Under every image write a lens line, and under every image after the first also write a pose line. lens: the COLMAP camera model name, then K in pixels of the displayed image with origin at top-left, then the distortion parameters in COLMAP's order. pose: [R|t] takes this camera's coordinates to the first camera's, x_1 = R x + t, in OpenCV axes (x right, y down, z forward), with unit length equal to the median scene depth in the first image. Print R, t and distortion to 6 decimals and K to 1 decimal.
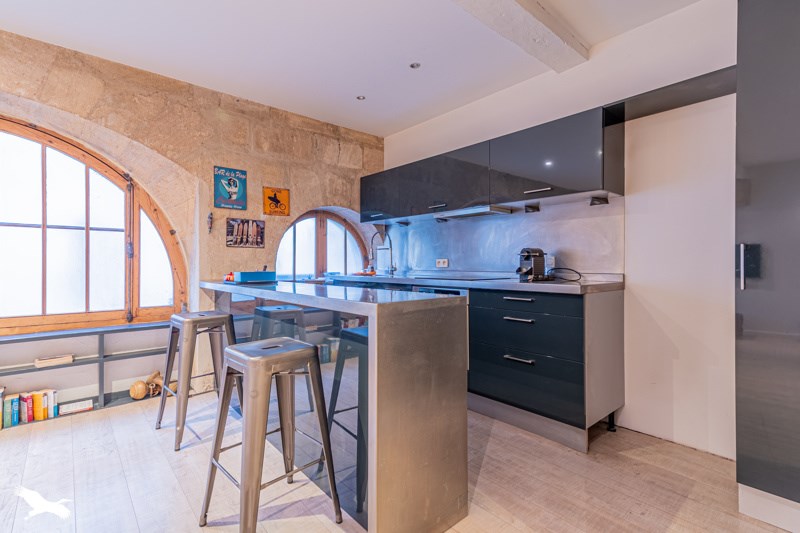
lens RADIAL K [[378.2, 0, 402.8], [0, 378.2, 264.1], [0, 0, 1]] dist [0.022983, -0.000849]
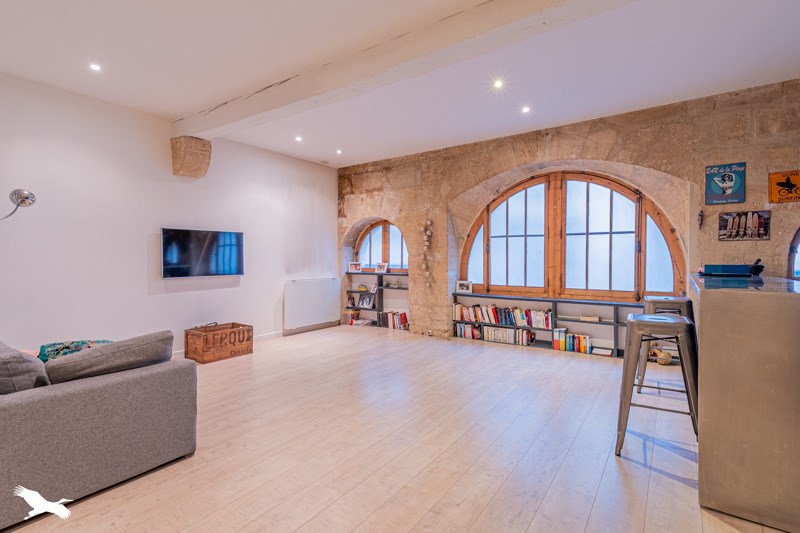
lens RADIAL K [[378.2, 0, 402.8], [0, 378.2, 264.1], [0, 0, 1]] dist [0.022983, -0.000849]
pose [[0.239795, 0.016832, -0.970678, 0.361164], [0.002206, 0.999838, 0.017882, -0.002120], [0.970821, -0.006429, 0.239719, -0.101596]]
